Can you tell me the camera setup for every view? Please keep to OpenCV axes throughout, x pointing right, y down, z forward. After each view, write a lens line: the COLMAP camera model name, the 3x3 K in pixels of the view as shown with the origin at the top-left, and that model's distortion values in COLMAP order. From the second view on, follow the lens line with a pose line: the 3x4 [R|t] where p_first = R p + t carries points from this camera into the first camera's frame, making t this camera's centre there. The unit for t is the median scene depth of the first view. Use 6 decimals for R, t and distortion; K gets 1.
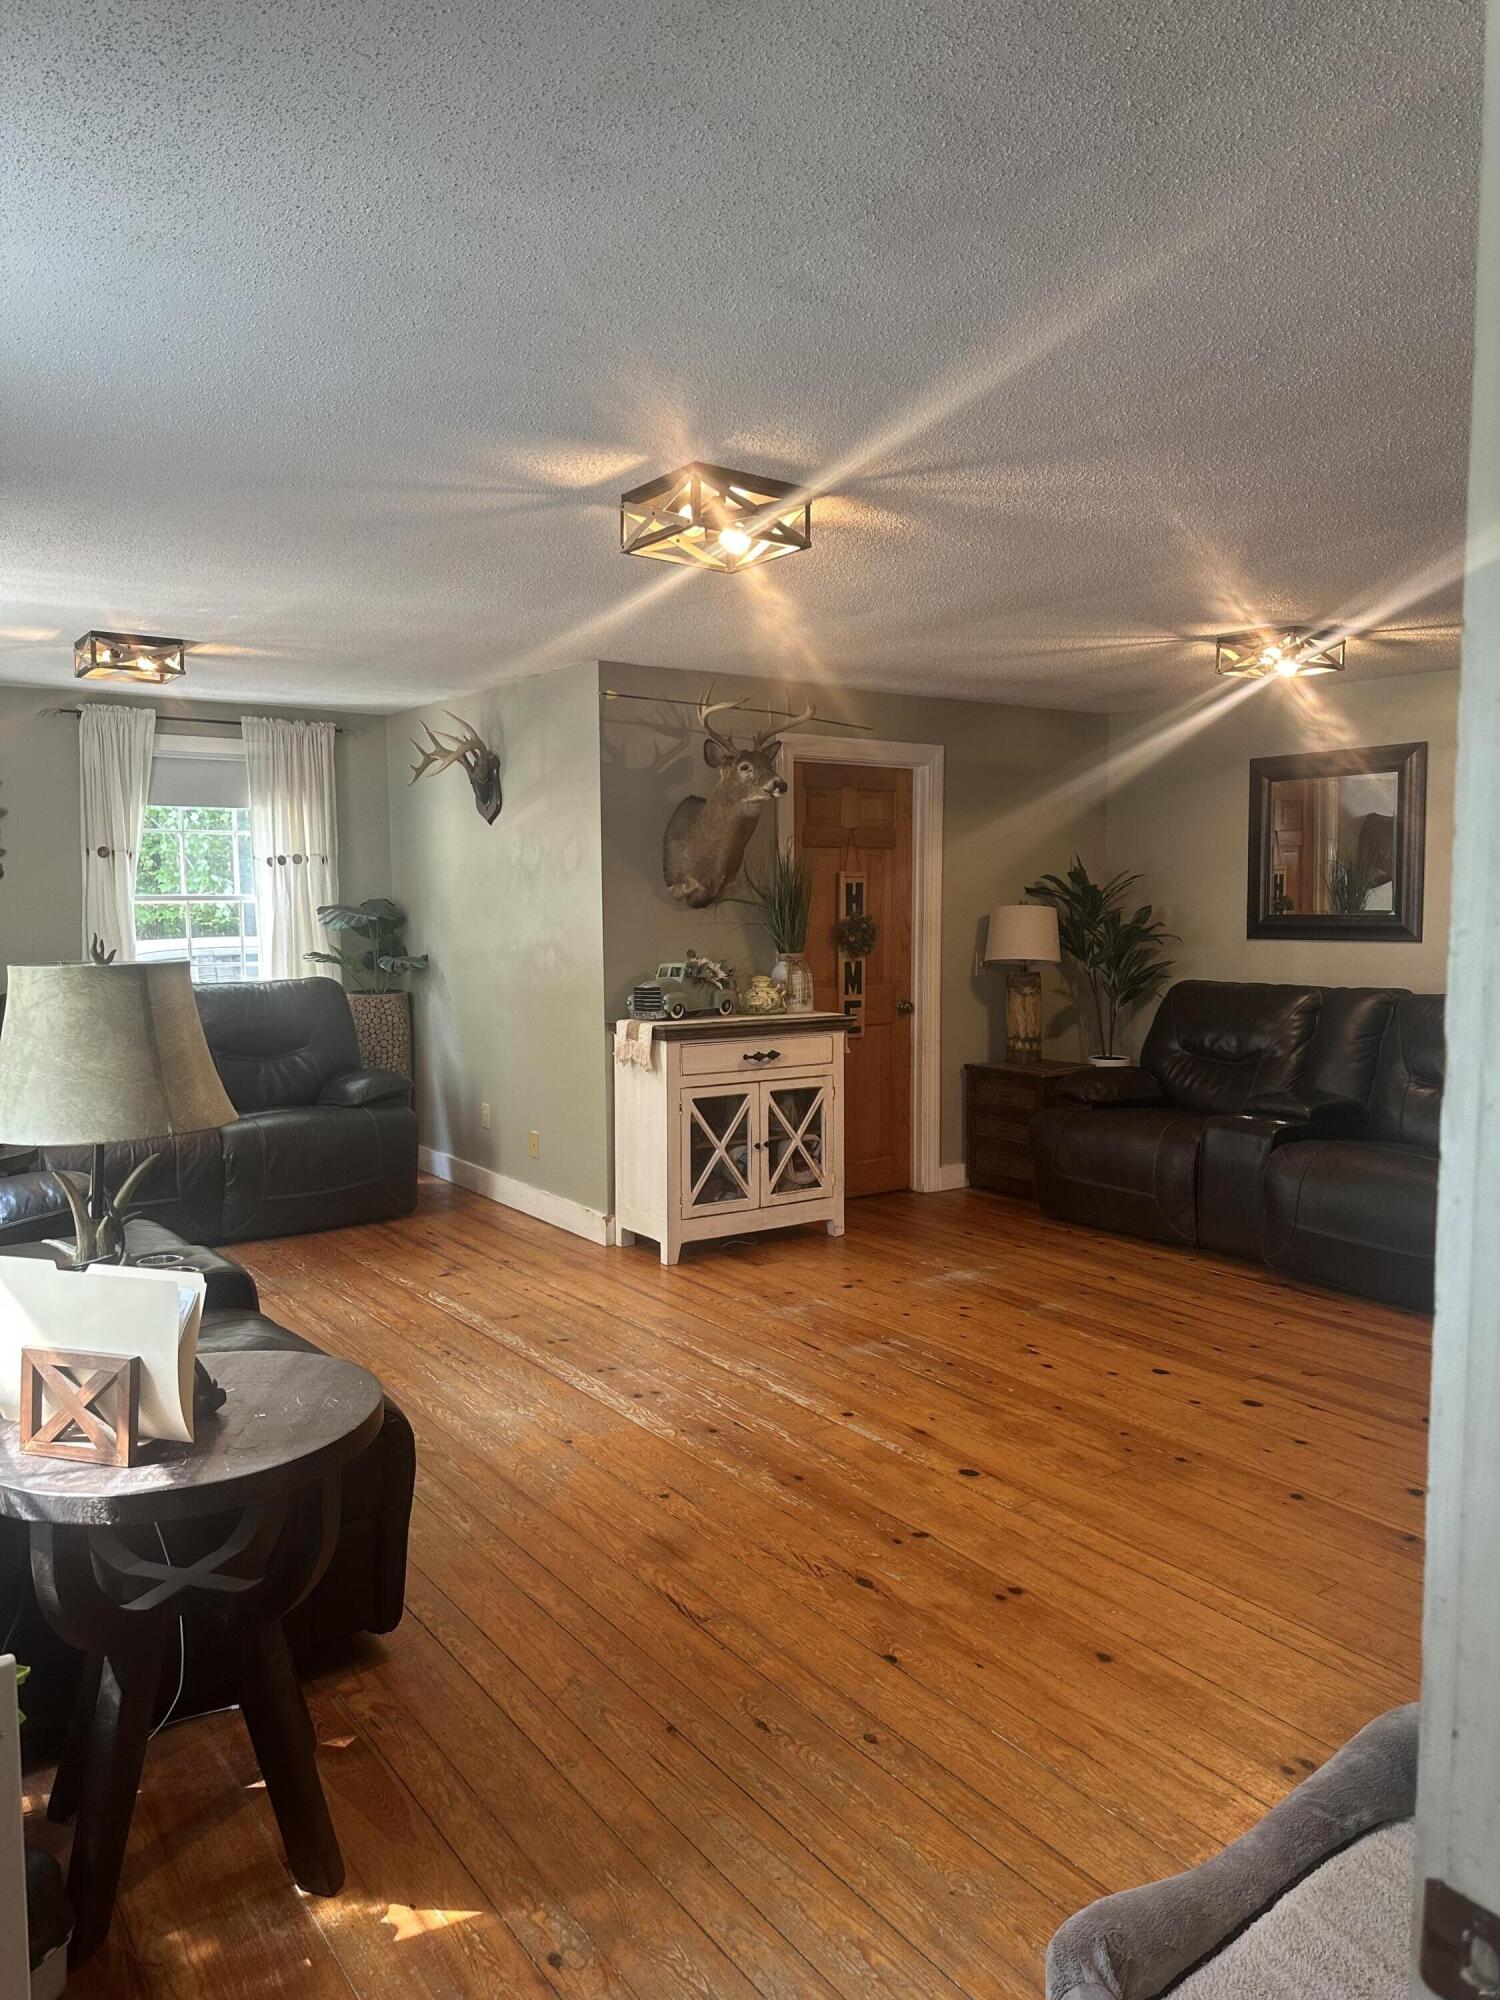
lens RADIAL K [[1378.6, 0, 760.8], [0, 1378.6, 1010.6], [0, 0, 1]] dist [0.174122, -0.336712]
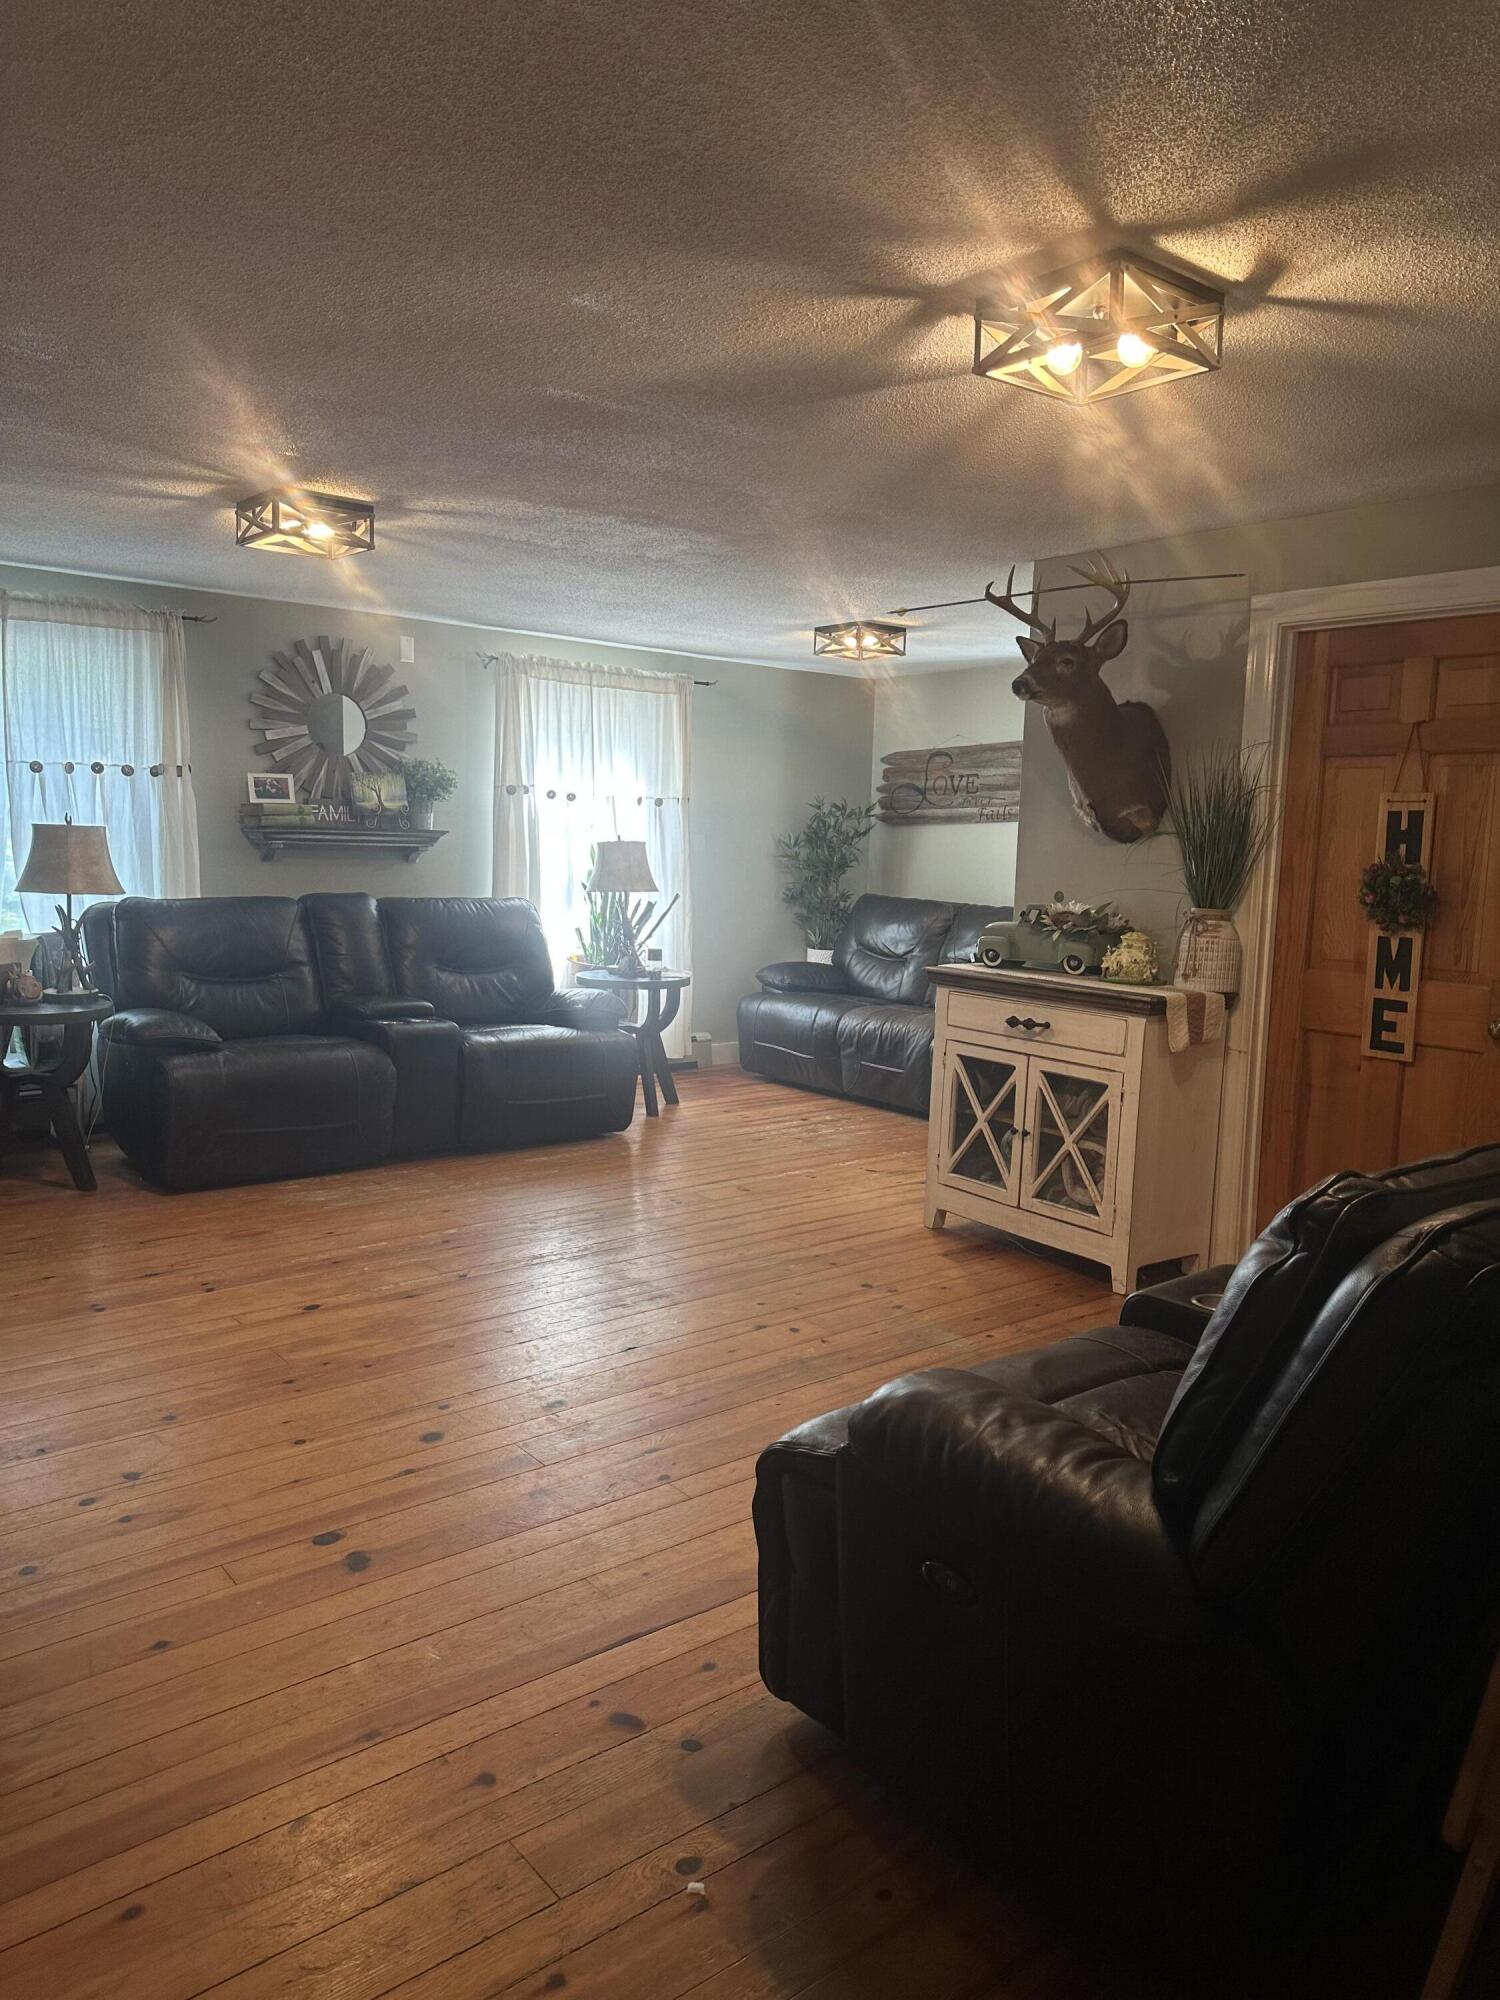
lens RADIAL K [[1378.6, 0, 760.8], [0, 1378.6, 1010.6], [0, 0, 1]] dist [0.174122, -0.336712]
pose [[0.062700, 0.130819, -0.989422, 0.797309], [-0.109645, 0.986274, 0.123454, -0.058268], [0.991991, 0.100745, 0.076183, 0.780442]]
